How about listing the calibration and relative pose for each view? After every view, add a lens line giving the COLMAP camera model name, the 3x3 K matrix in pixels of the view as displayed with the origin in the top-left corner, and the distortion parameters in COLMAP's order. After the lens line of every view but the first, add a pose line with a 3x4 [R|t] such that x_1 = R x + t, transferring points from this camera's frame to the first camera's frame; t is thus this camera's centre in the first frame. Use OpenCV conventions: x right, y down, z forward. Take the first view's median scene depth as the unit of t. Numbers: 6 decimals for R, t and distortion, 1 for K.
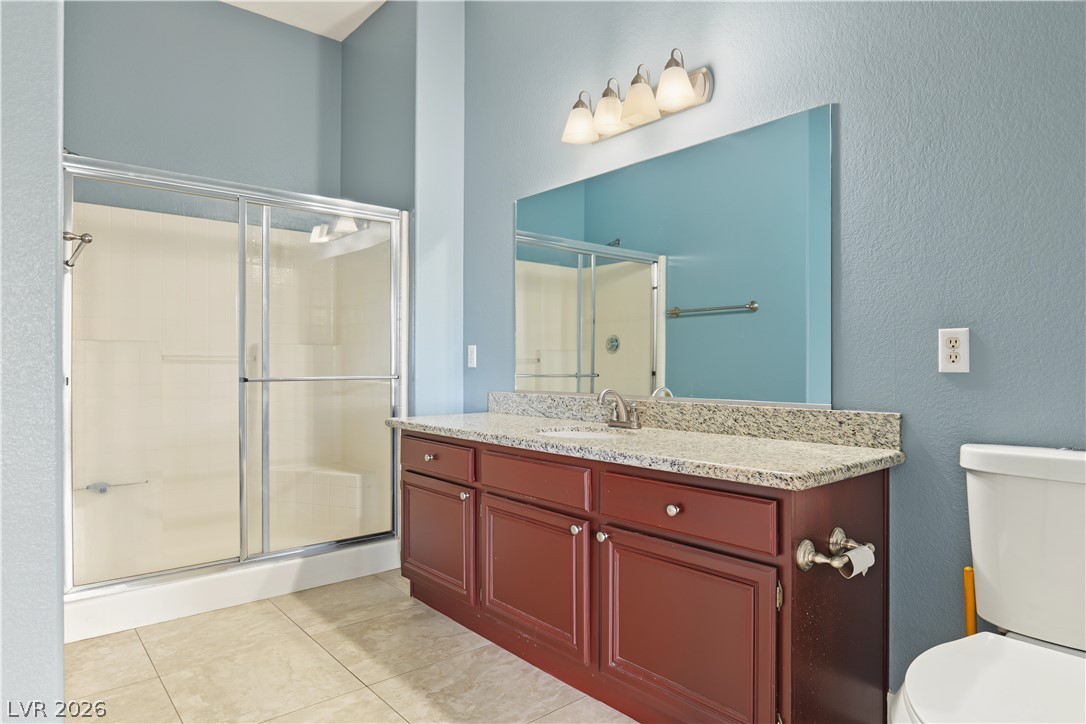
lens RADIAL K [[639.6, 0, 547.7], [0, 639.6, 362.5], [0, 0, 1]] dist [-0.033781, 0.015531]
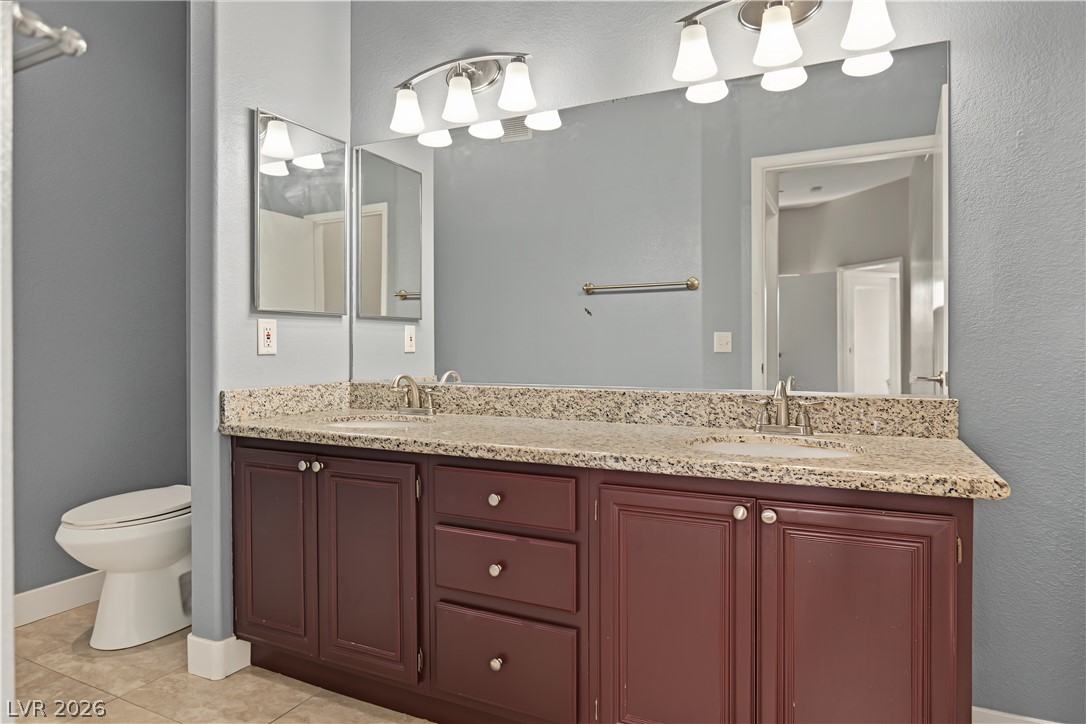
lens RADIAL K [[611.6, 0, 543.0], [0, 611.6, 362.0], [0, 0, 1]] dist [-0.001144, -0.000009]
pose [[0.906691, -0.010164, 0.421673, -0.122256], [-0.001241, 0.999641, 0.026763, 0.001079], [-0.421793, -0.024789, 0.906353, 0.141177]]
